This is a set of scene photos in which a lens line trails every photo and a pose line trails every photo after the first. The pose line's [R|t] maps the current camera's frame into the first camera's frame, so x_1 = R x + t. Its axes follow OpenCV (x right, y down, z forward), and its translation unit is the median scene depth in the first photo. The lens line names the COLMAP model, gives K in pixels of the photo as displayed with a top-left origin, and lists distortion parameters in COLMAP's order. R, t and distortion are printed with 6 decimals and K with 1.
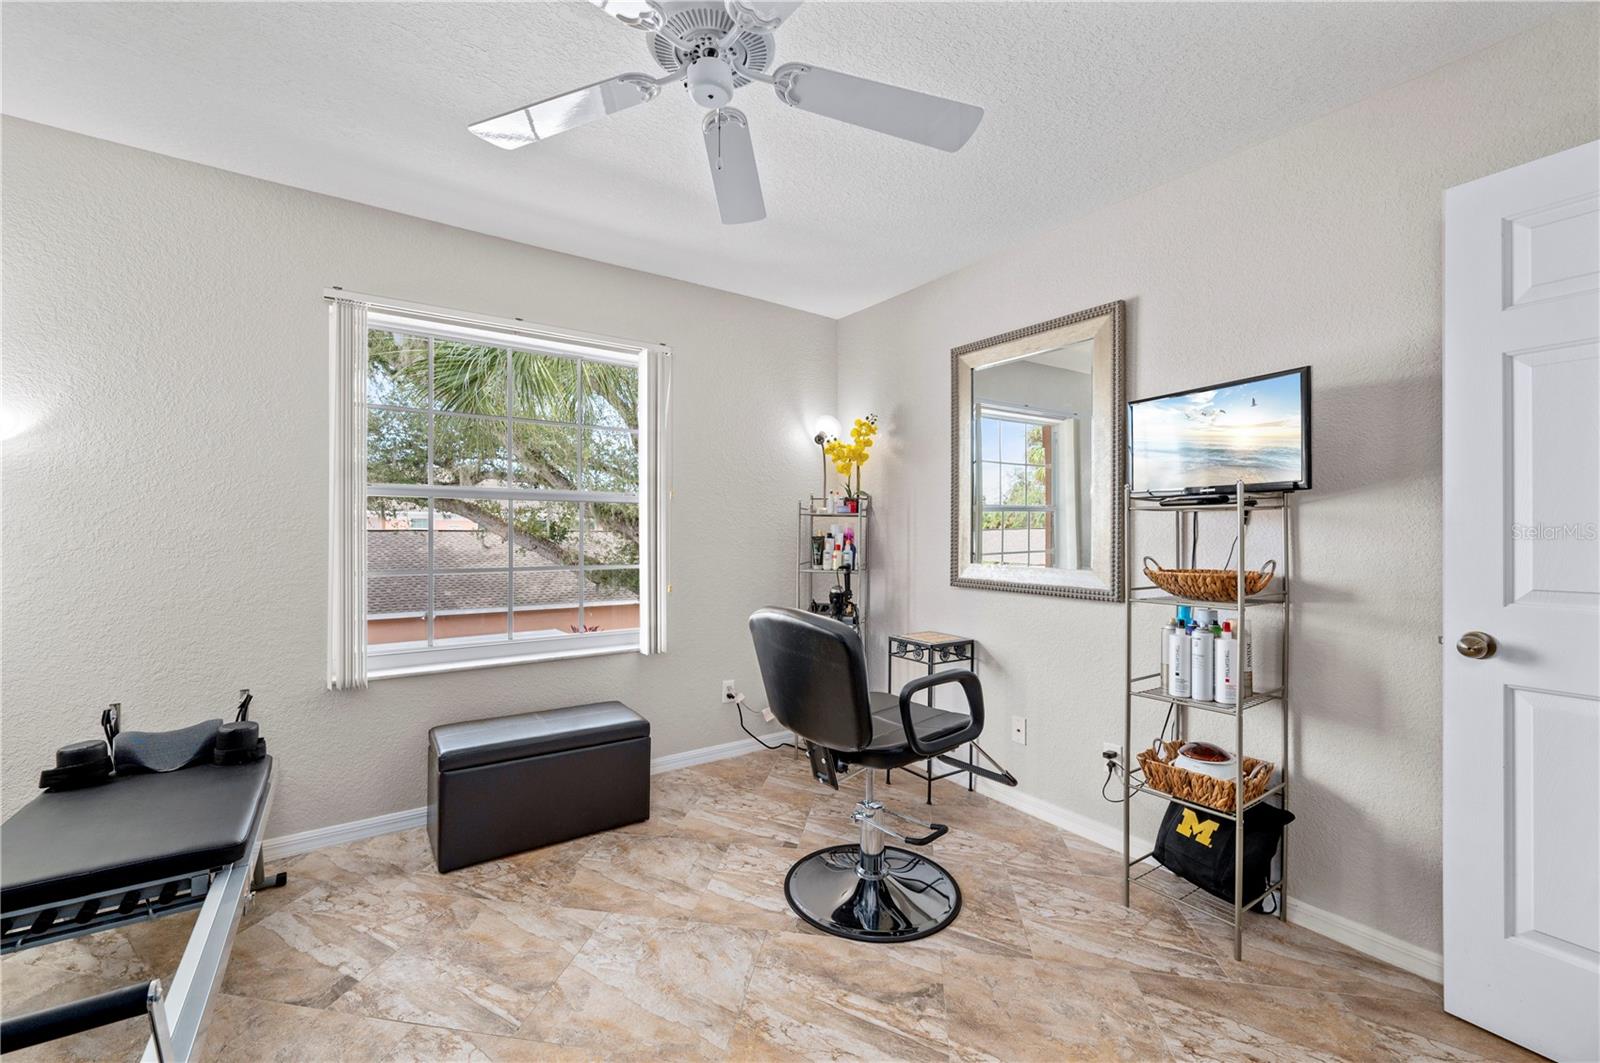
lens RADIAL K [[628.0, 0, 807.0], [0, 628.0, 532.0], [0, 0, 1]] dist [-0.002231, -0.000020]
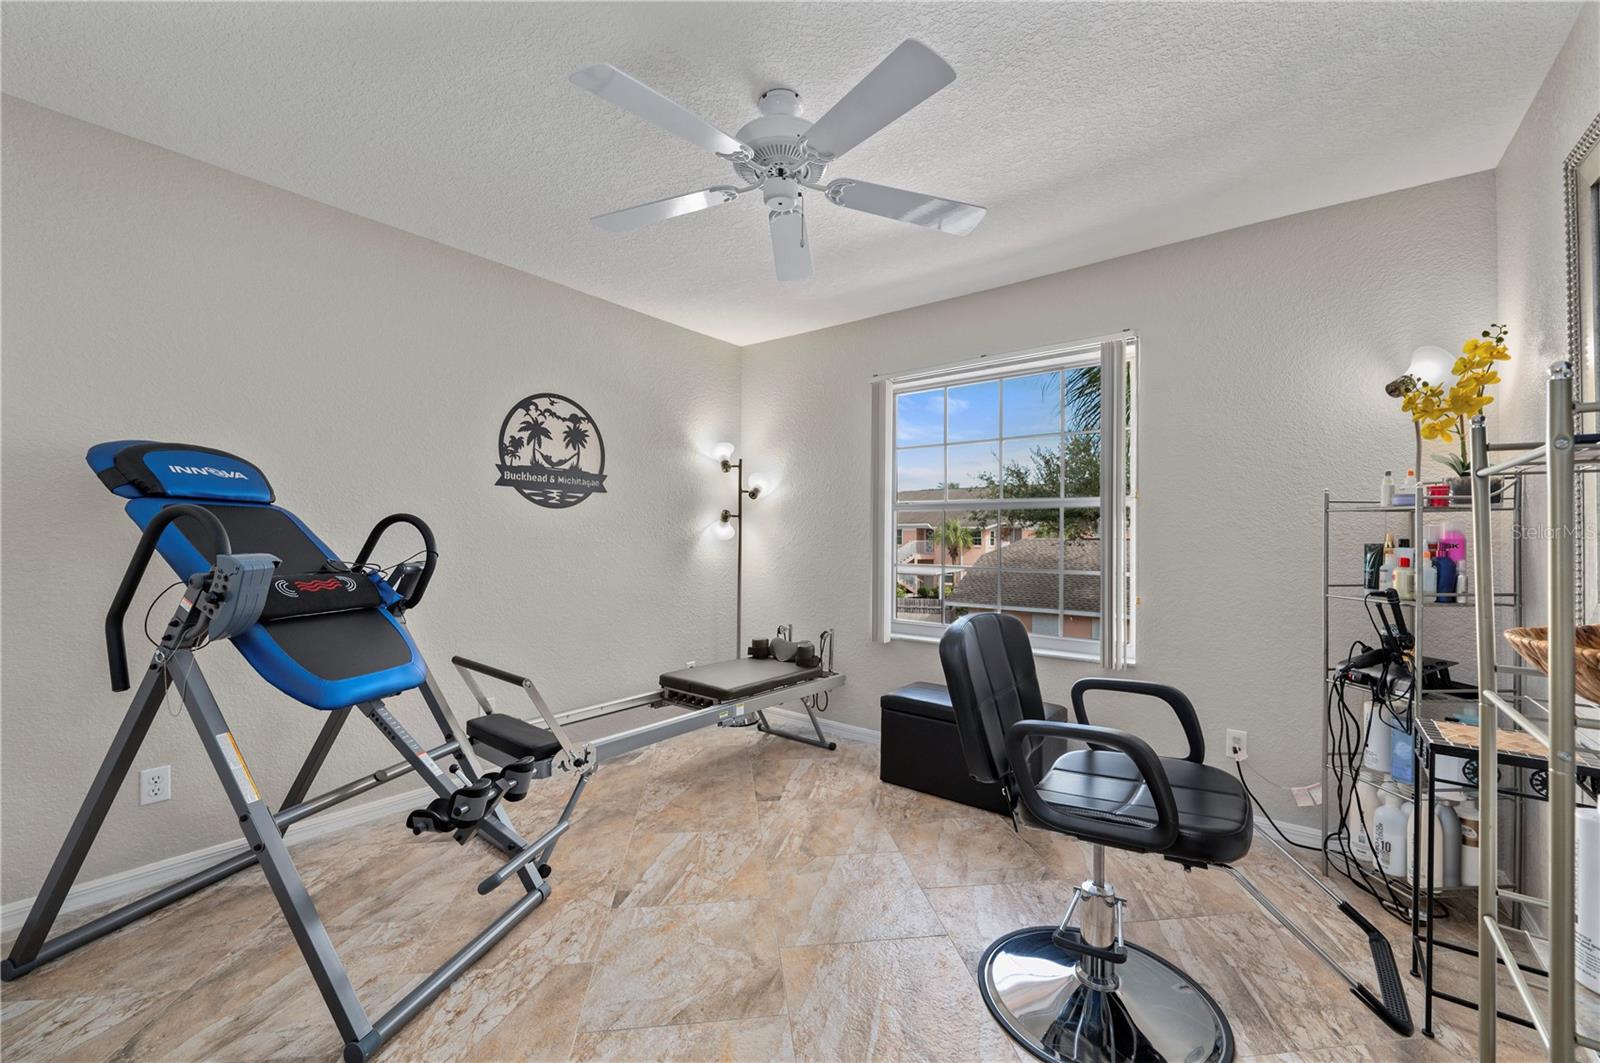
lens RADIAL K [[628.0, 0, 807.0], [0, 628.0, 532.0], [0, 0, 1]] dist [-0.002231, -0.000020]
pose [[0.315104, -0.007010, -0.949031, 0.678902], [-0.004467, 0.999951, -0.008869, 0.004334], [0.949047, 0.007034, 0.315057, 0.390979]]
